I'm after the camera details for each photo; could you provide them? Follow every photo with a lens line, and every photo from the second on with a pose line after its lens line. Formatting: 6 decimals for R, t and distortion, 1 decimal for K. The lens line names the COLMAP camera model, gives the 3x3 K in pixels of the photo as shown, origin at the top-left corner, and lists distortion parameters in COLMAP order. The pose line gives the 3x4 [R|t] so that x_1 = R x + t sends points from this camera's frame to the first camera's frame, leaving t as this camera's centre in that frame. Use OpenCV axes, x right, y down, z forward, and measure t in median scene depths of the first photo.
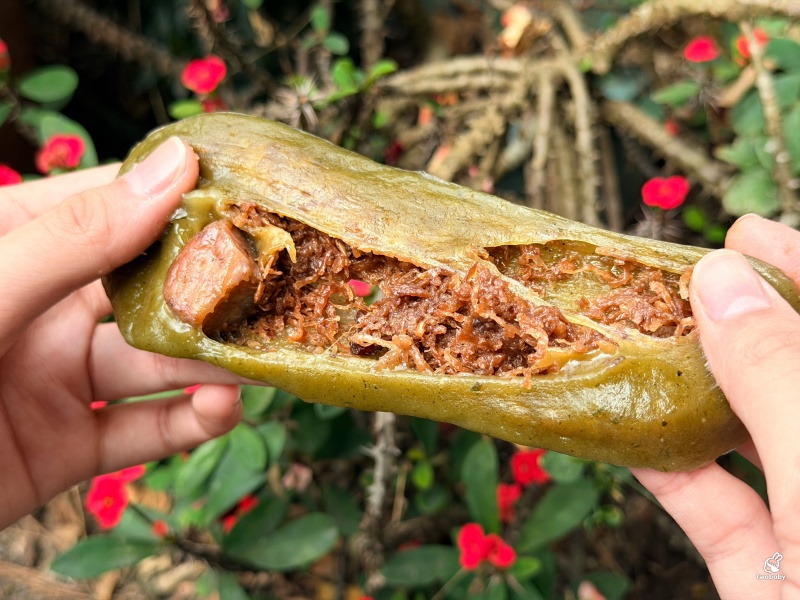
lens RADIAL K [[1175.0, 0, 400.4], [0, 1175.0, 305.2], [0, 0, 1]] dist [0.053972, 0.000000]
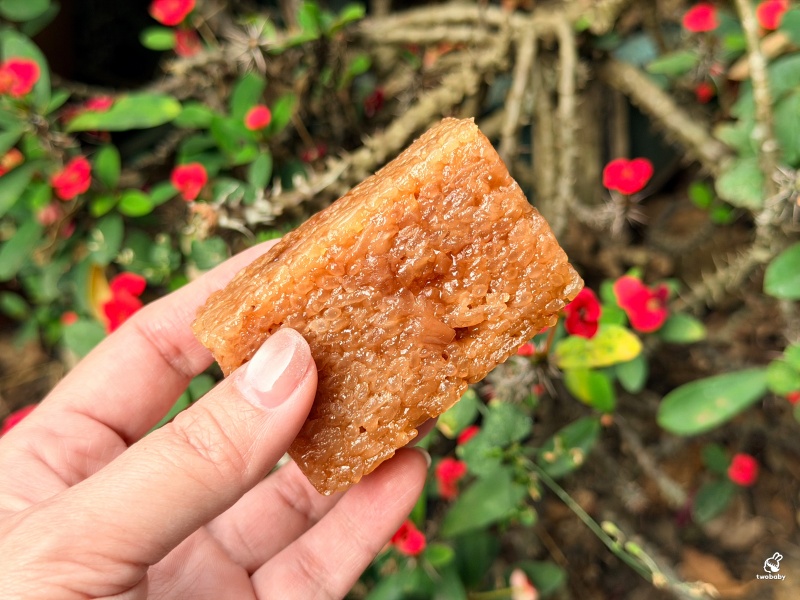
lens RADIAL K [[1175.0, 0, 406.0], [0, 1175.0, 302.1], [0, 0, 1]] dist [0.053972, 0.000000]
pose [[0.992058, 0.094231, -0.083313, 0.122639], [-0.088186, 0.993390, 0.073487, -0.044106], [0.089687, -0.065556, 0.993810, 0.055010]]
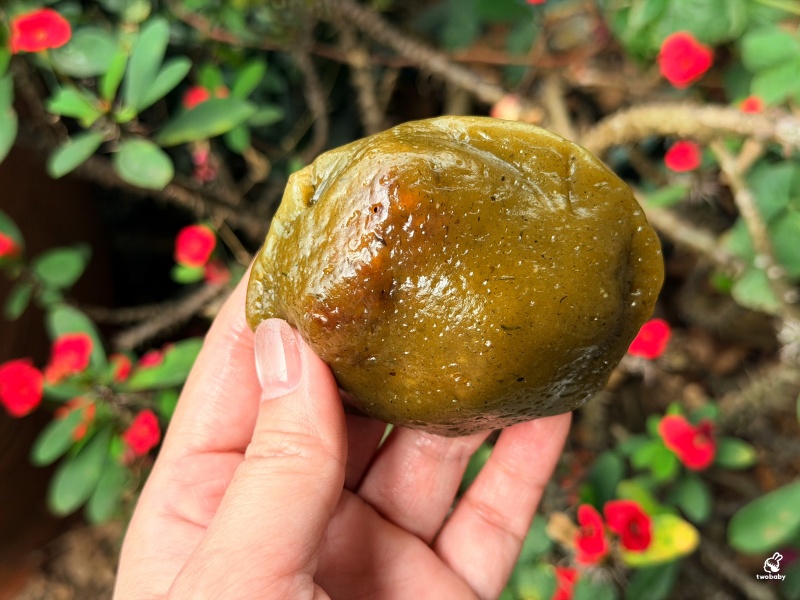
lens RADIAL K [[1175.0, 0, 396.6], [0, 1175.0, 299.0], [0, 0, 1]] dist [0.053972, 0.000000]
pose [[0.981123, -0.132617, -0.140748, 0.143485], [0.145778, 0.985424, 0.087684, -0.215974], [0.127068, -0.106547, 0.986155, 0.011151]]
